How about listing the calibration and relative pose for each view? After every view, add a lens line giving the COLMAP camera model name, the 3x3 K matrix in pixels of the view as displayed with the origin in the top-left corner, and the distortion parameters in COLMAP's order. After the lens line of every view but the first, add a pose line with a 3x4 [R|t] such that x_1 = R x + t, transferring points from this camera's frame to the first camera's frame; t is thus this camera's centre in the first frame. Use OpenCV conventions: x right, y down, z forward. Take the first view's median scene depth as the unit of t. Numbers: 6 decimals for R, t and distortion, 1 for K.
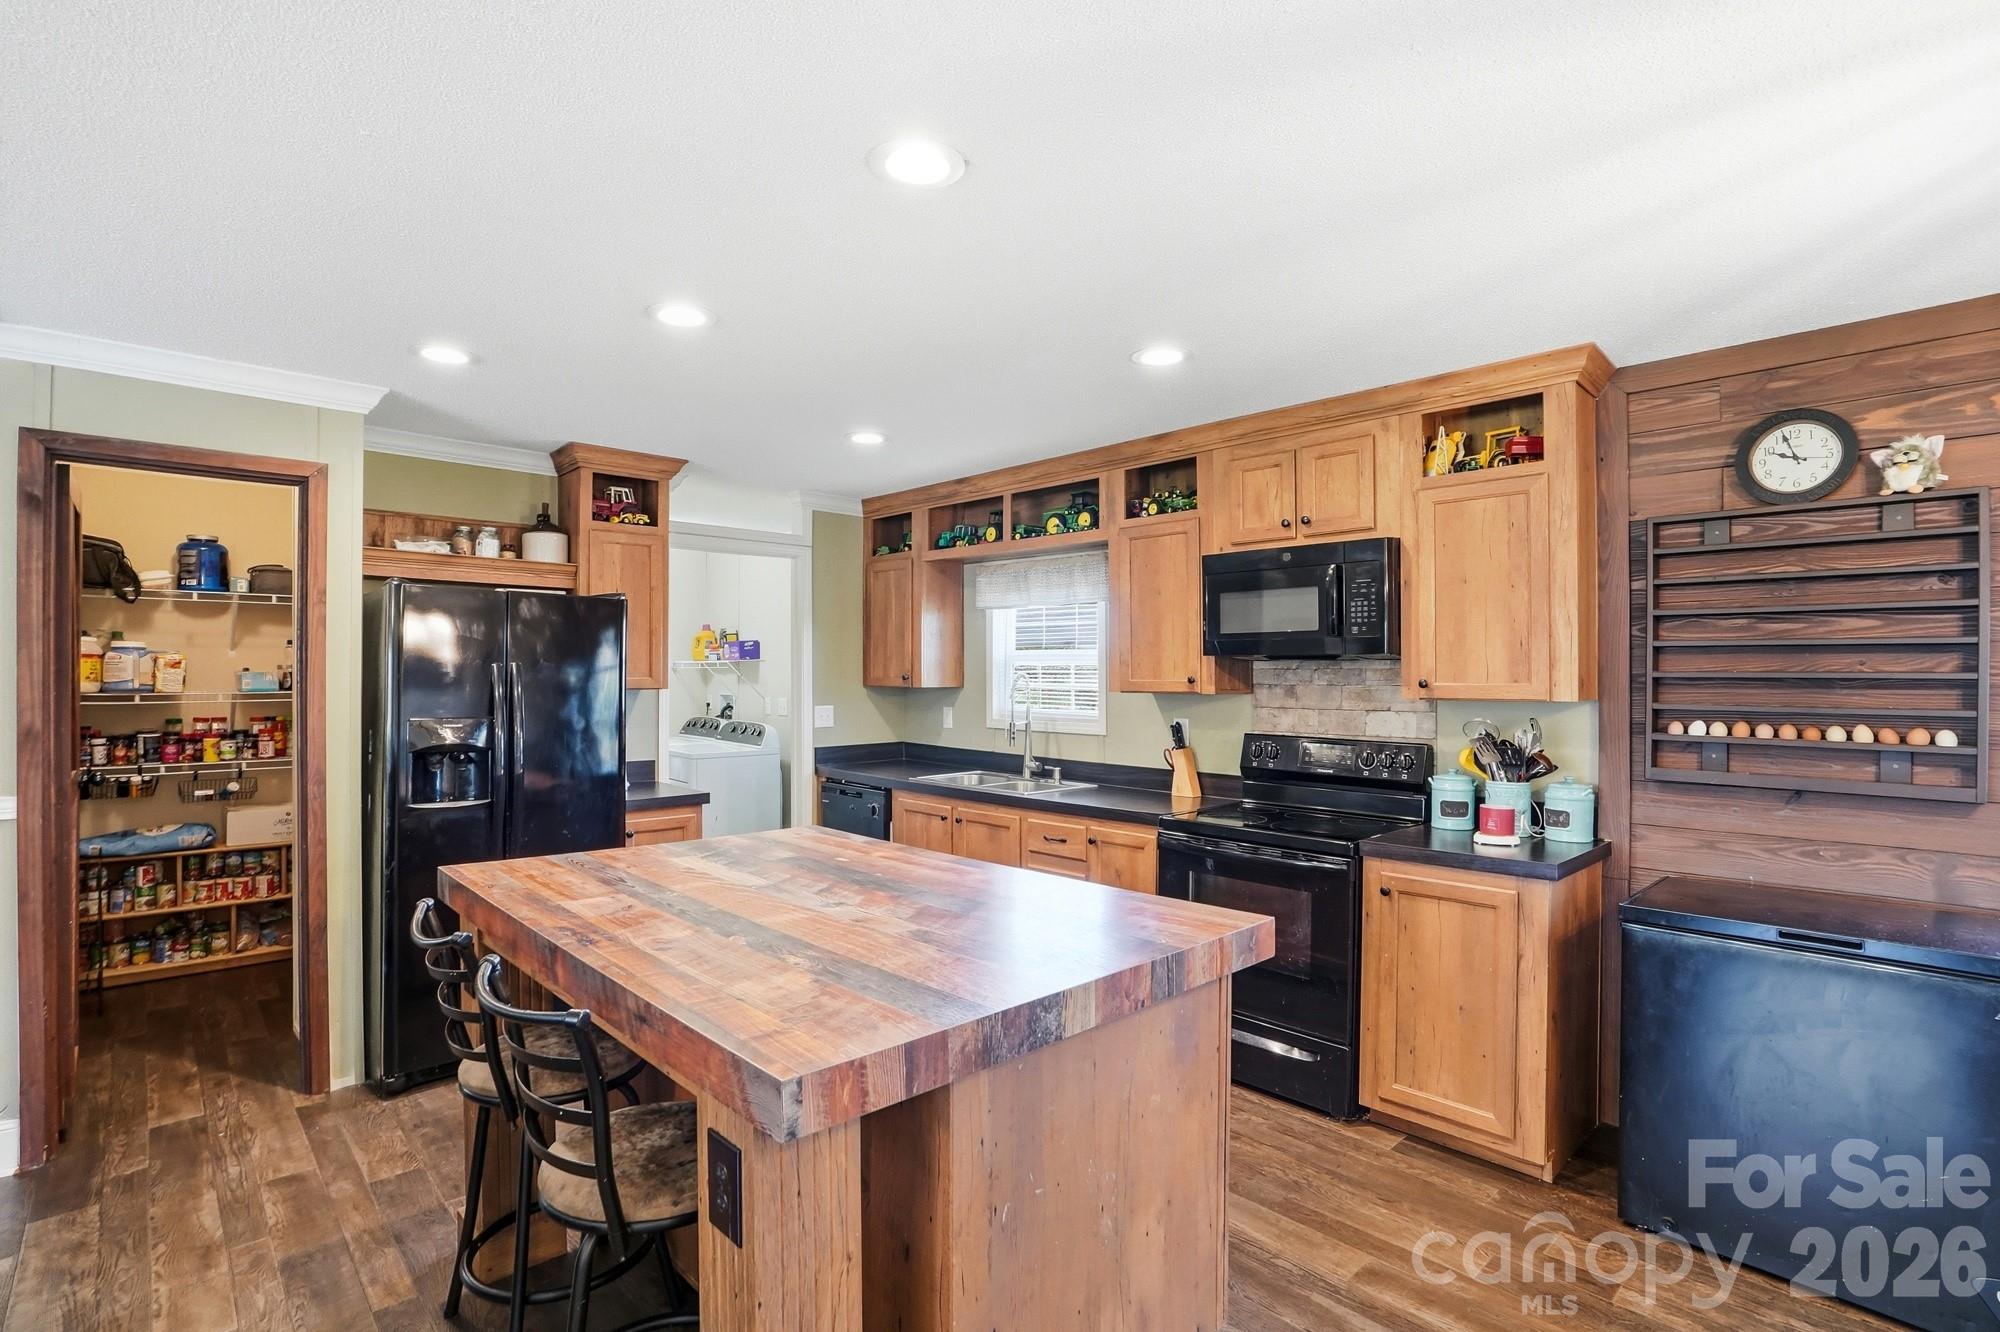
lens RADIAL K [[939.3, 0, 1006.0], [0, 939.3, 669.5], [0, 0, 1]] dist [-0.057798, 0.023796]
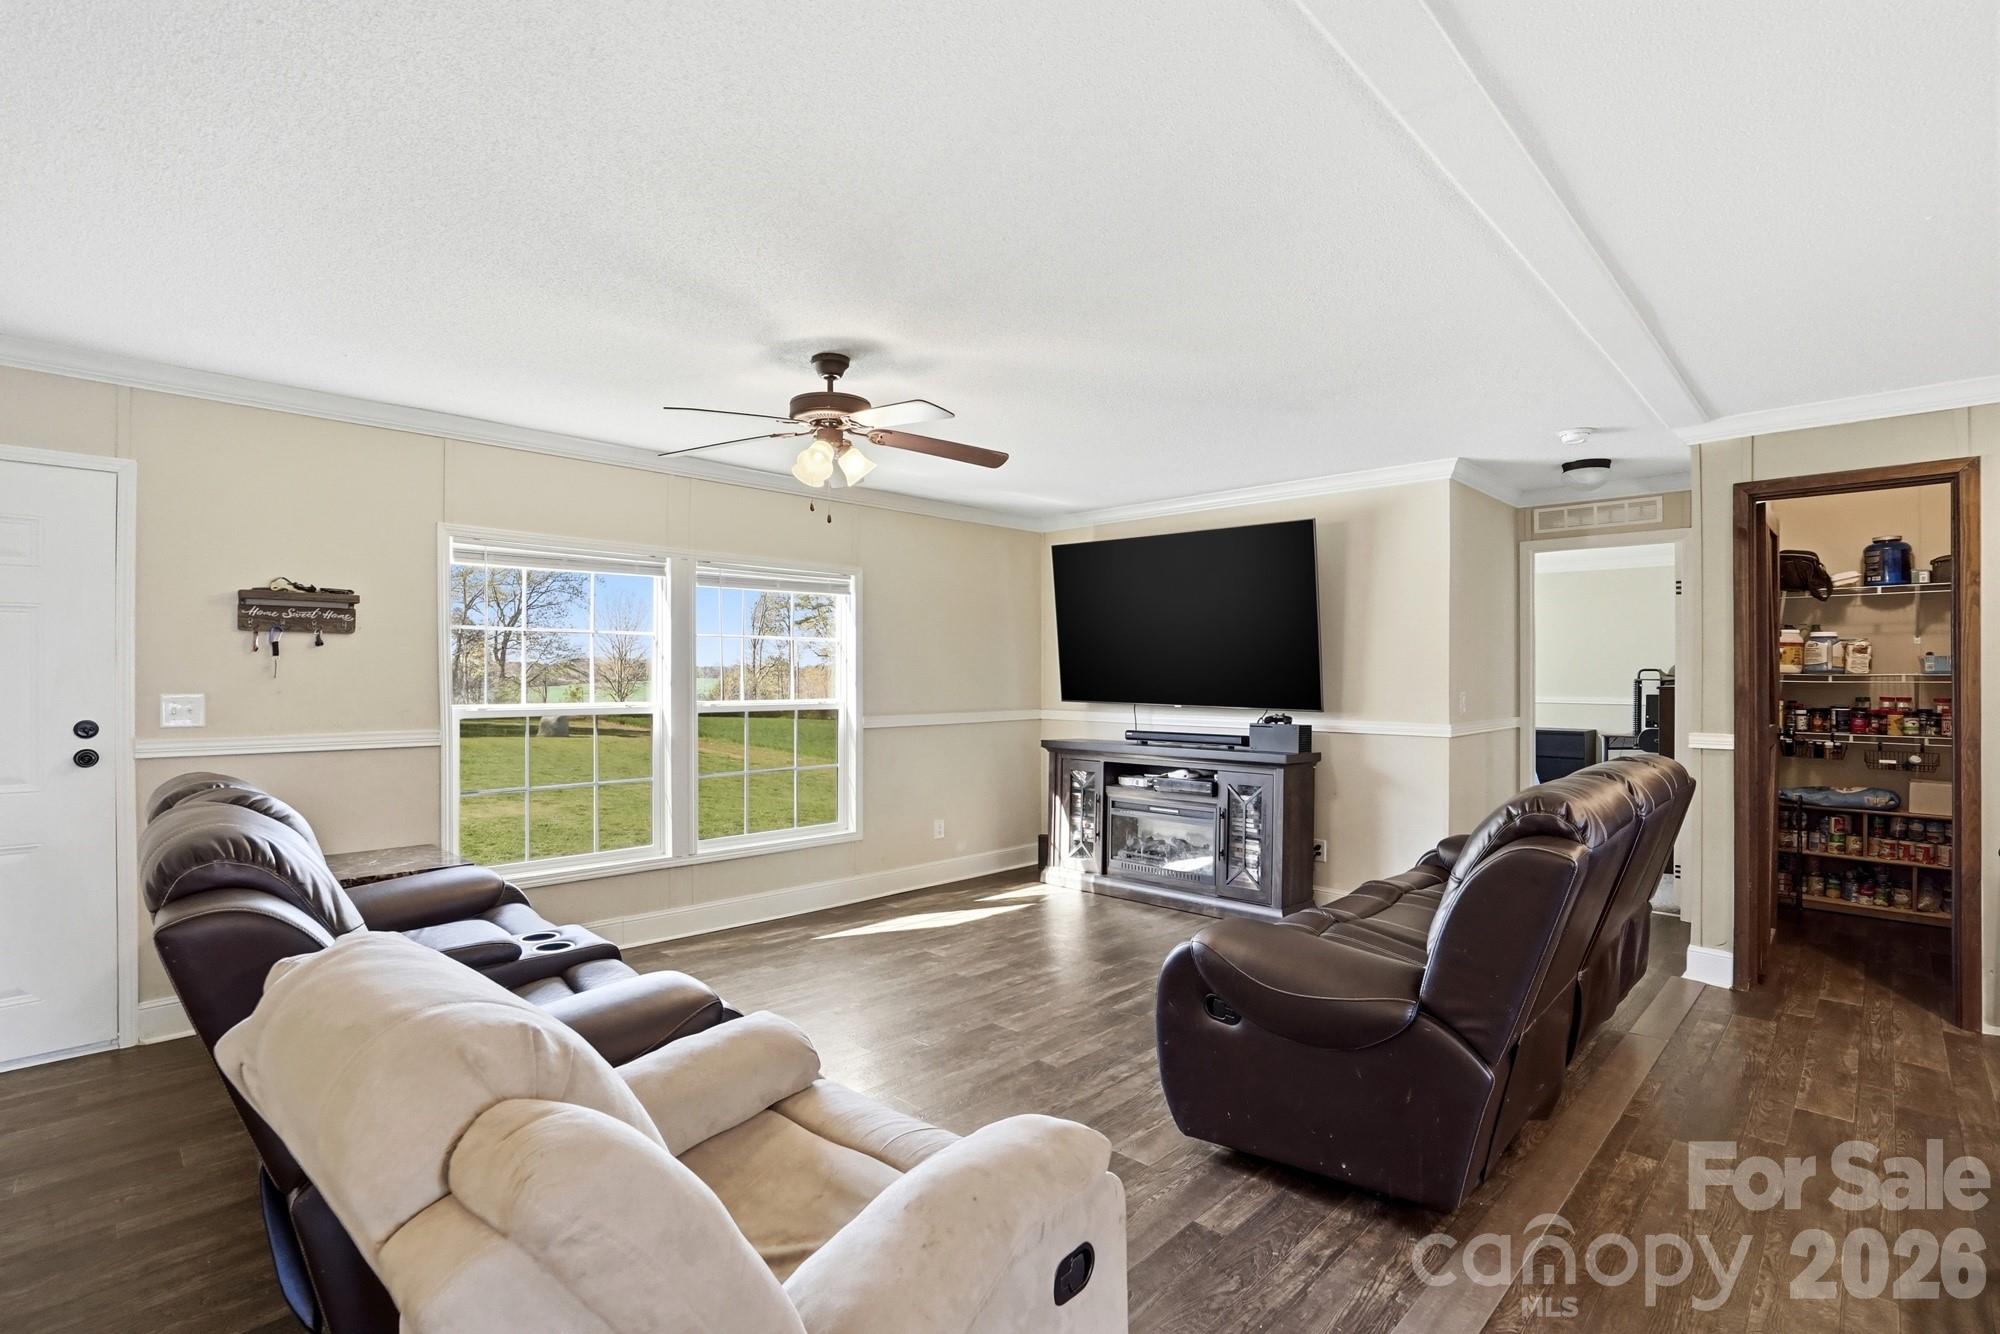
lens RADIAL K [[939.3, 0, 1006.0], [0, 939.3, 670.5], [0, 0, 1]] dist [-0.057798, 0.023796]
pose [[0.039934, -0.005445, -0.999187, 0.234993], [0.000795, 0.999985, -0.005418, 0.029117], [0.999202, -0.000578, 0.039938, -0.164628]]
